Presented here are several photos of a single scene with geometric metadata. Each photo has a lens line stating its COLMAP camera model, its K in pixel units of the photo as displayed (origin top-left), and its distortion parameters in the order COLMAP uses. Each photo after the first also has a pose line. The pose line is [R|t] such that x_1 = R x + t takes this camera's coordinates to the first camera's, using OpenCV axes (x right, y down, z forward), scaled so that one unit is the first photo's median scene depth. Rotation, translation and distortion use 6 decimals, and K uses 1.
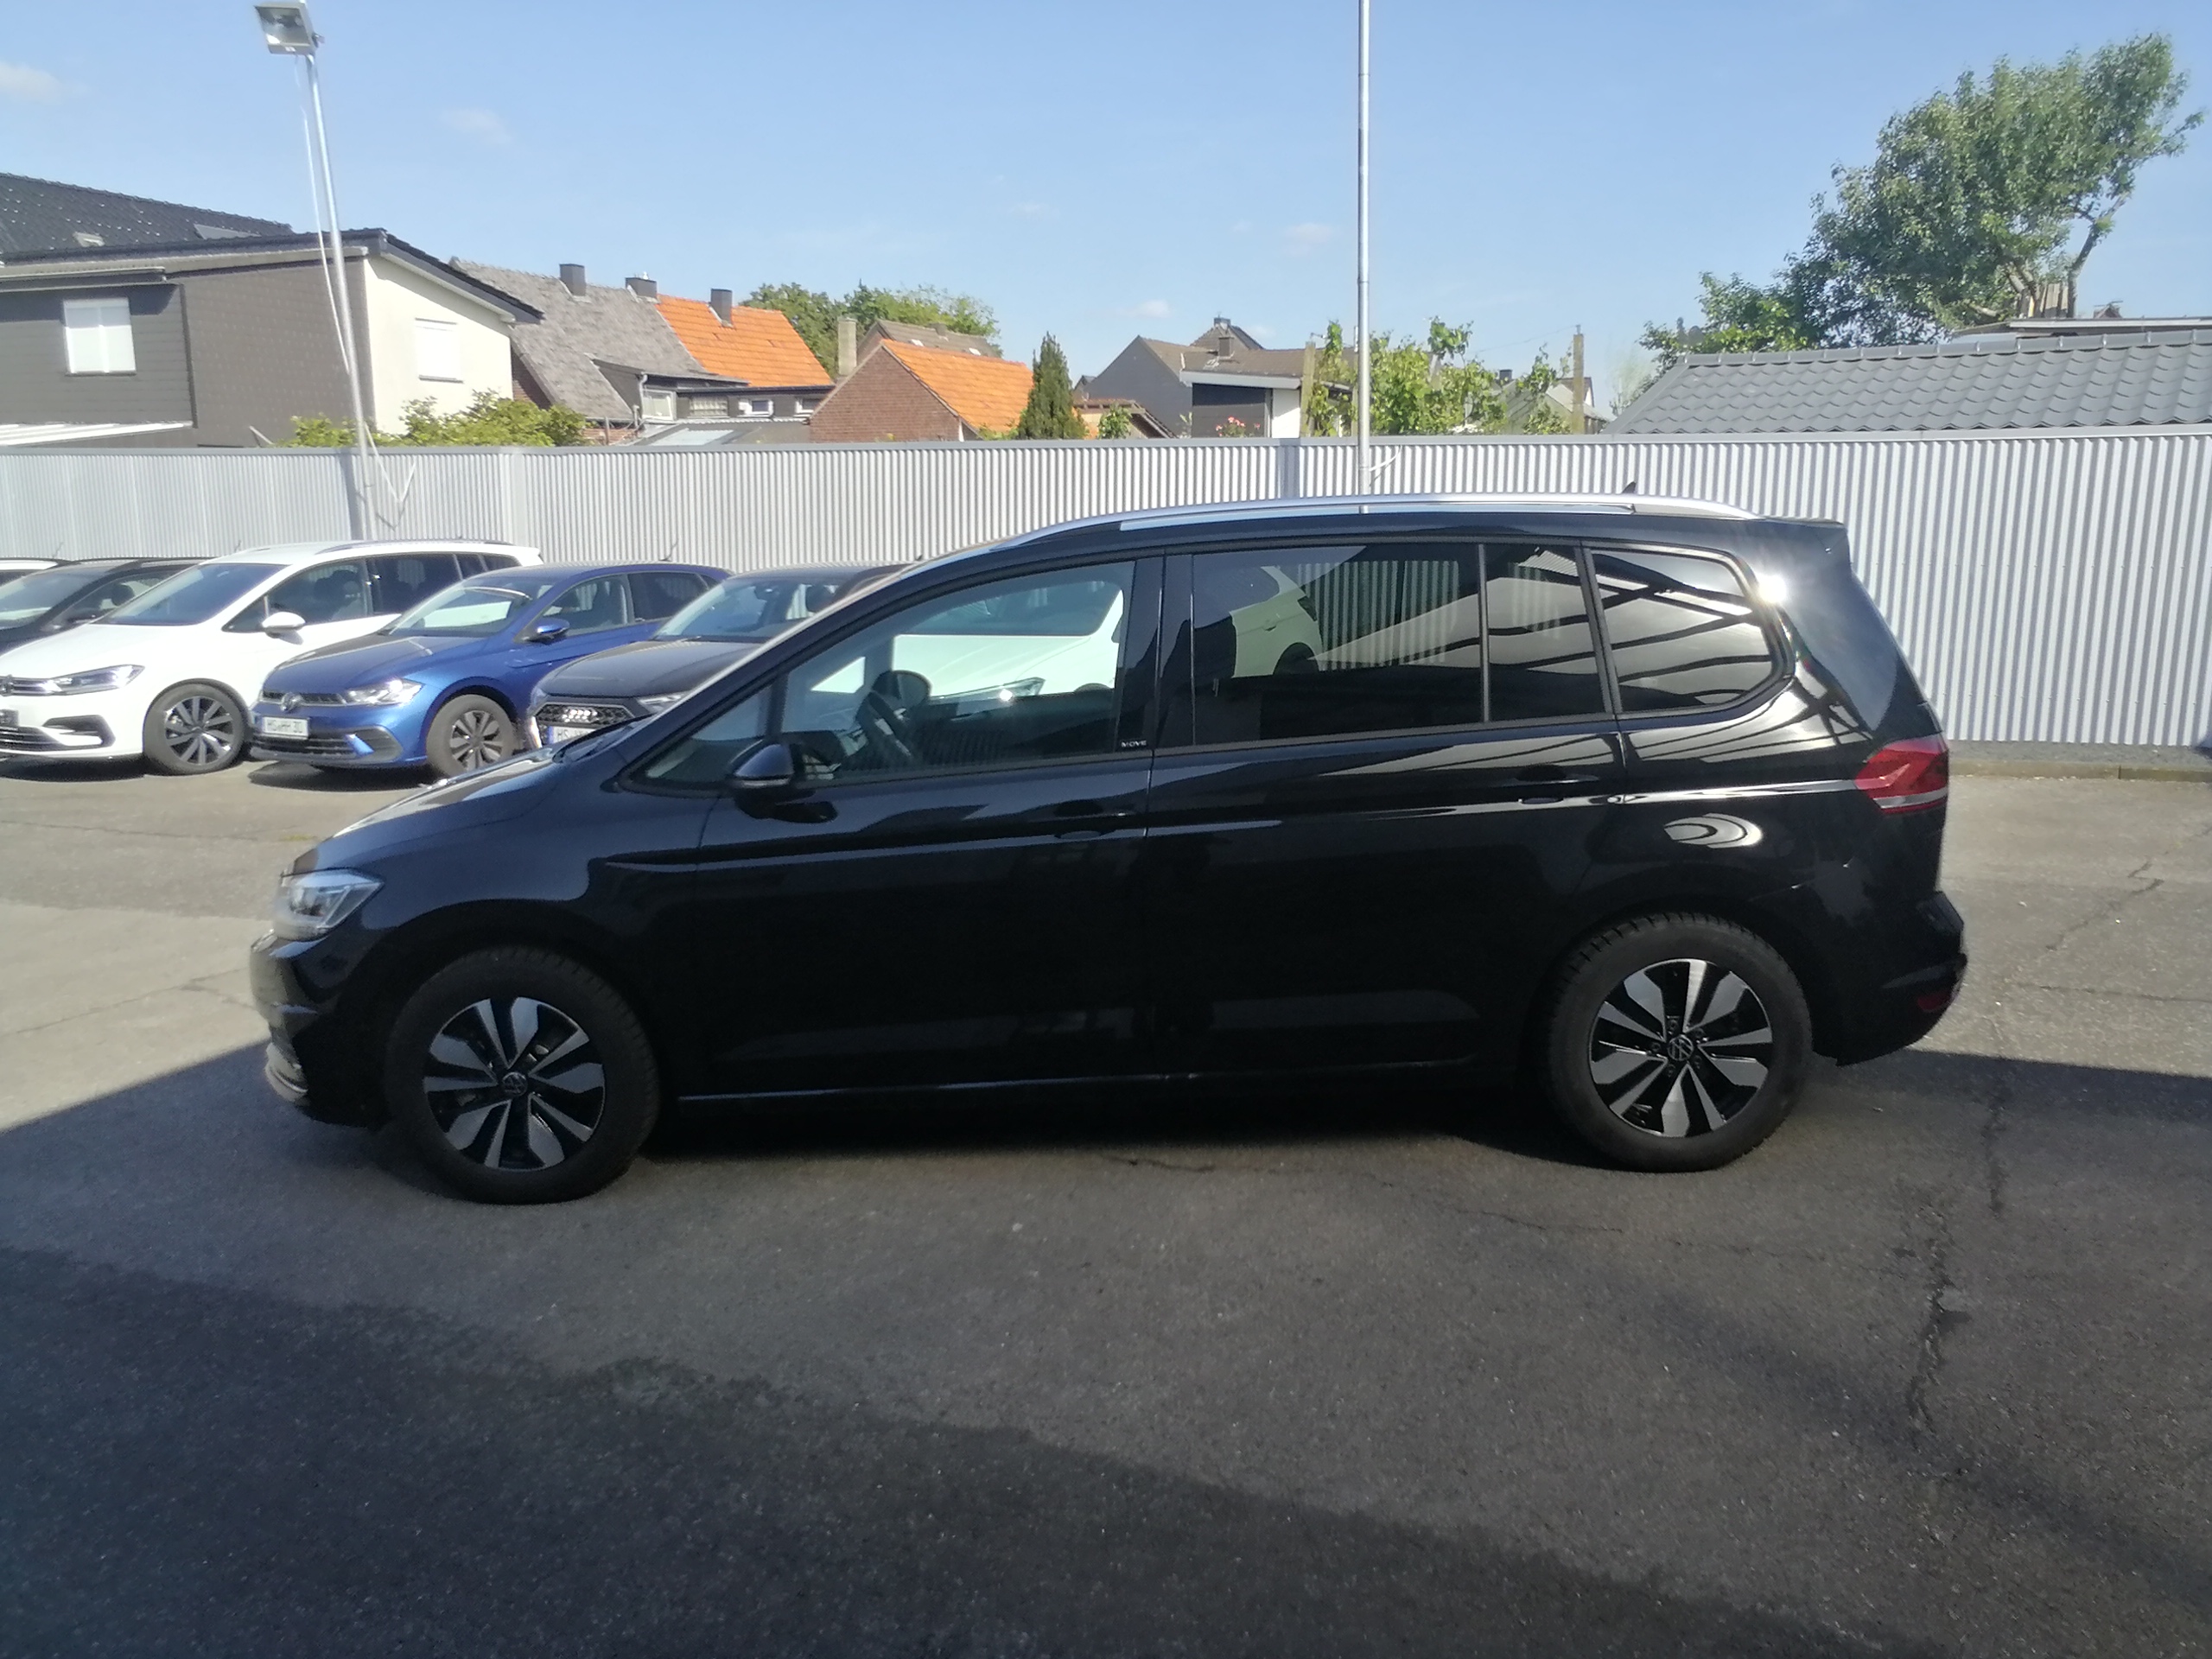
lens RADIAL K [[1732.4, 0, 1155.3], [0, 1732.4, 812.3], [0, 0, 1]] dist [-0.031235, 0.106343]
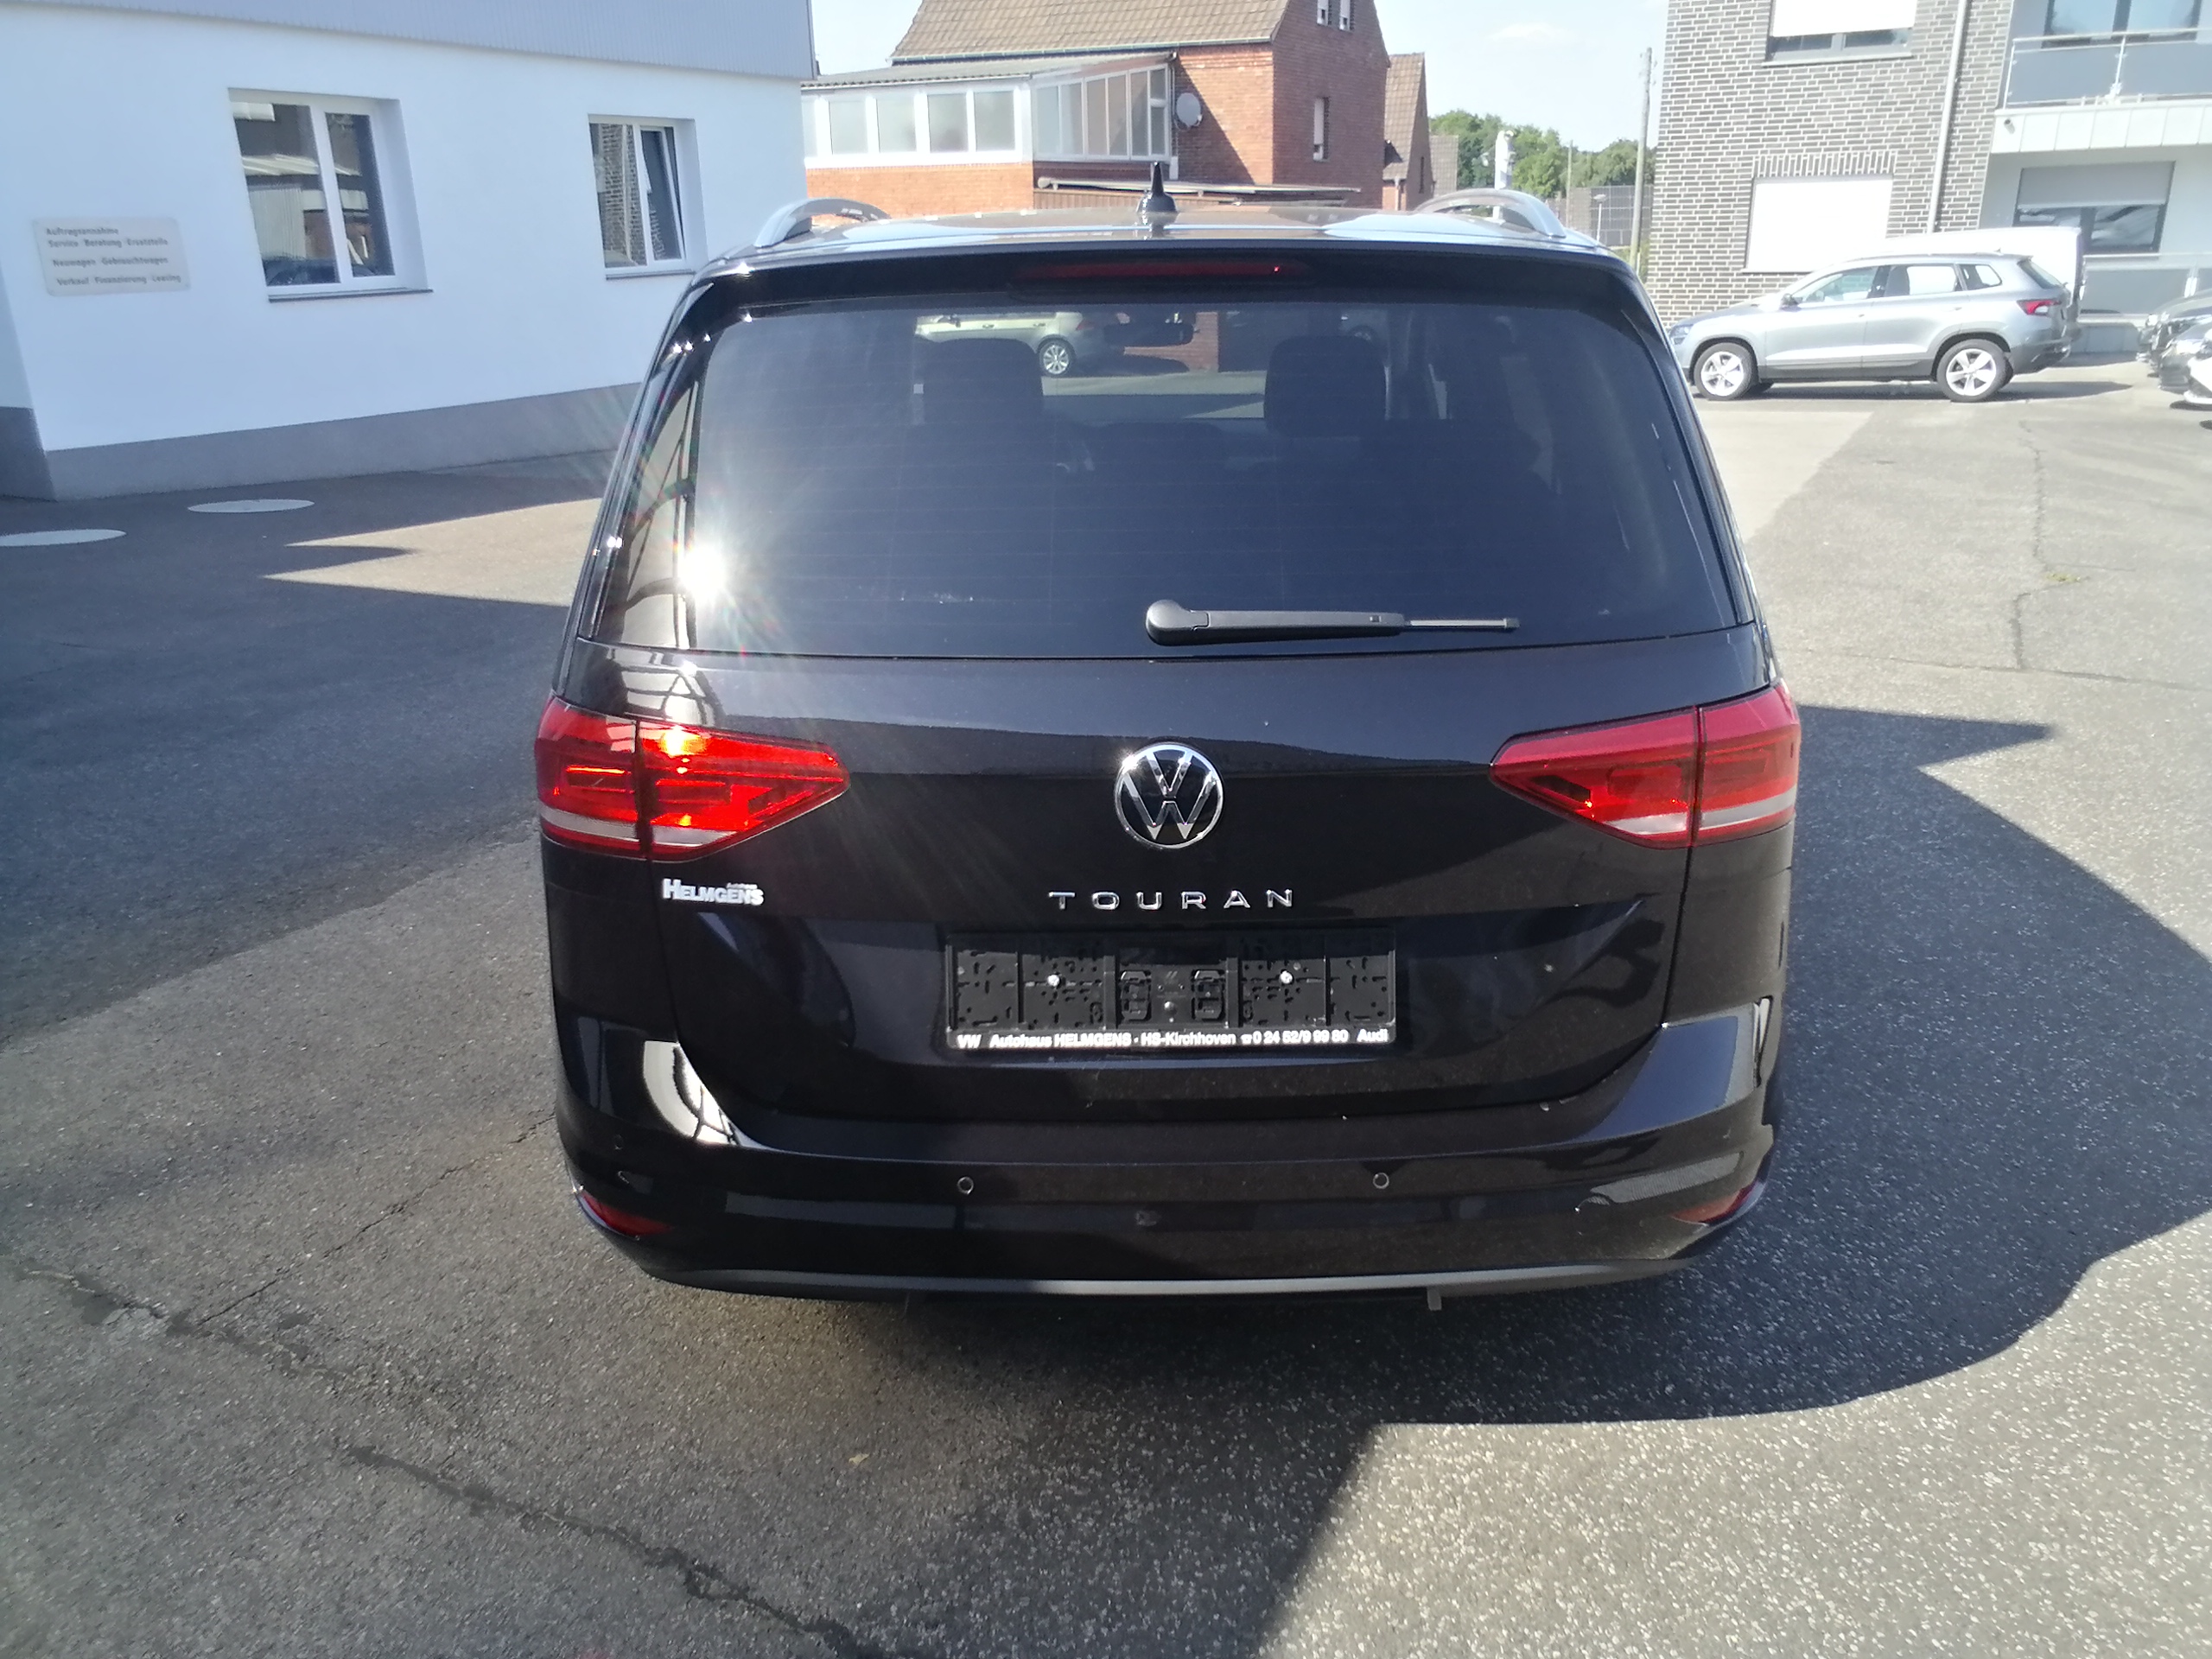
lens RADIAL K [[1732.4, 0, 1137.5], [0, 1732.4, 805.1], [0, 0, 1]] dist [-0.031235, 0.106343]
pose [[0.011453, 0.324920, -0.945672, 0.916968], [-0.156487, 0.934664, 0.319243, -0.199208], [0.987614, 0.144329, 0.061551, 1.116378]]
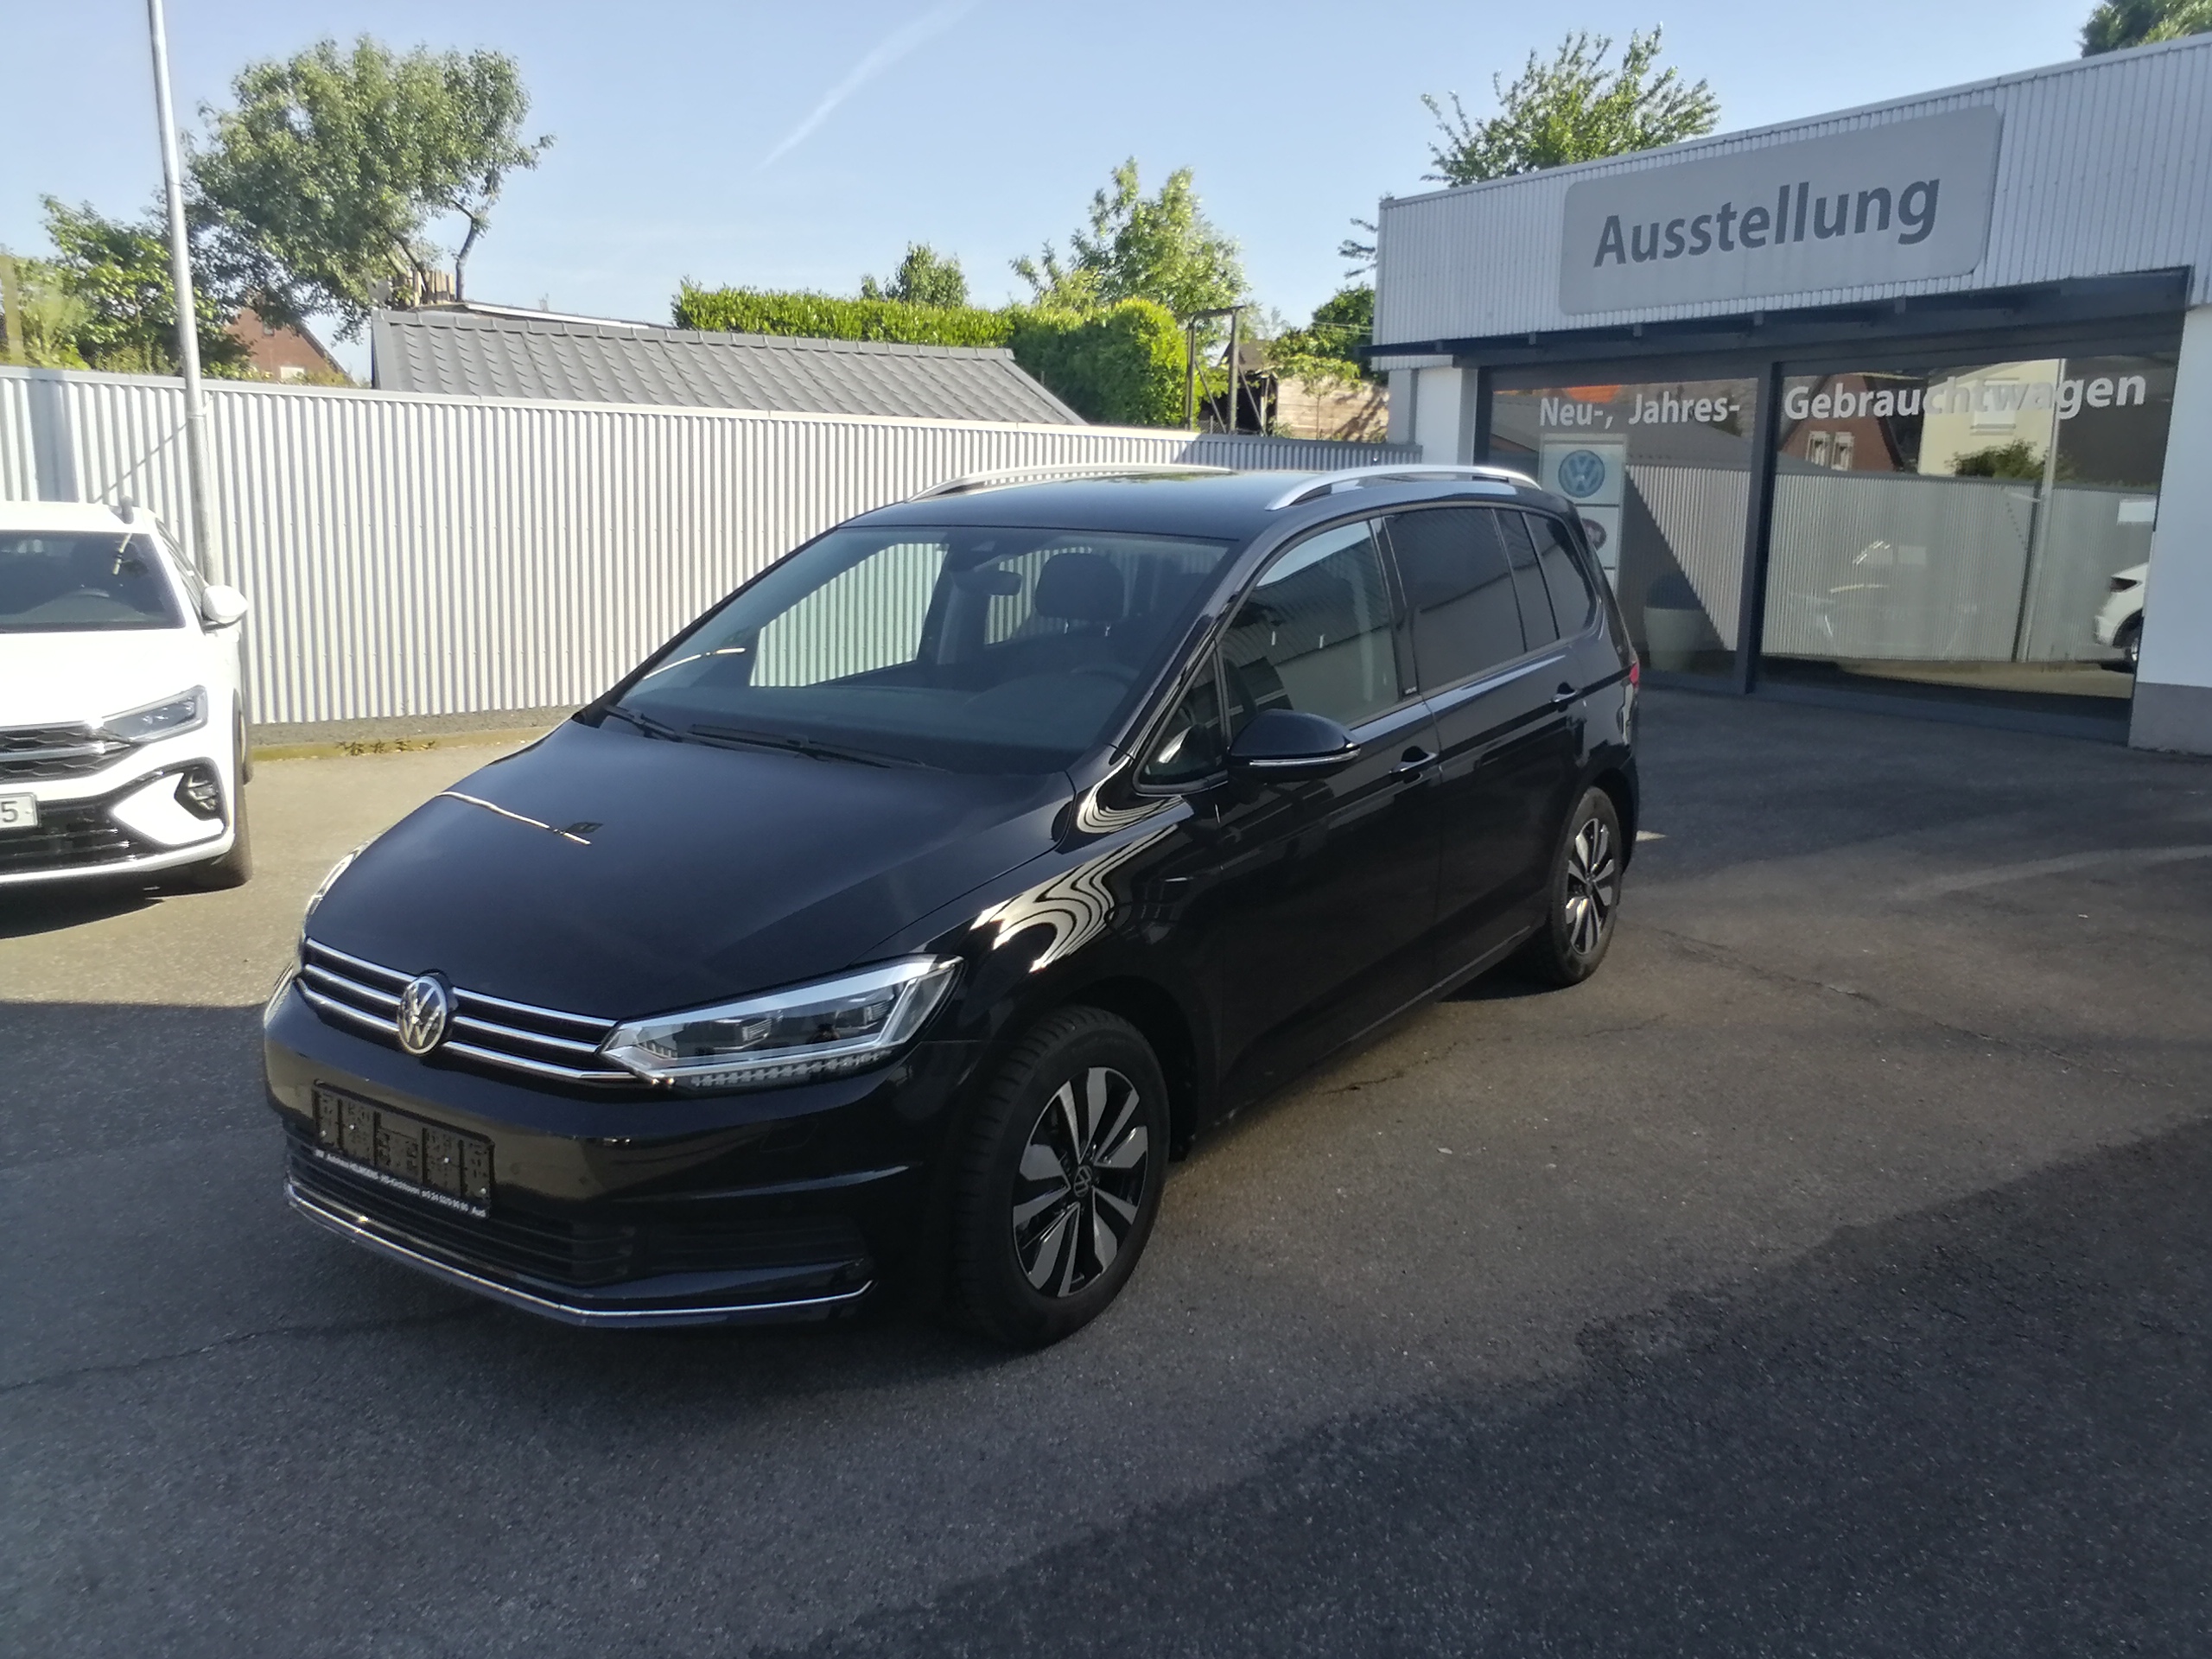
lens RADIAL K [[1732.4, 0, 1115.9], [0, 1732.4, 825.5], [0, 0, 1]] dist [-0.031235, 0.106343]
pose [[0.558494, -0.139888, 0.817628, -0.988869], [0.120556, 0.988901, 0.086843, -0.073179], [-0.820701, 0.050069, 0.569160, 0.519596]]
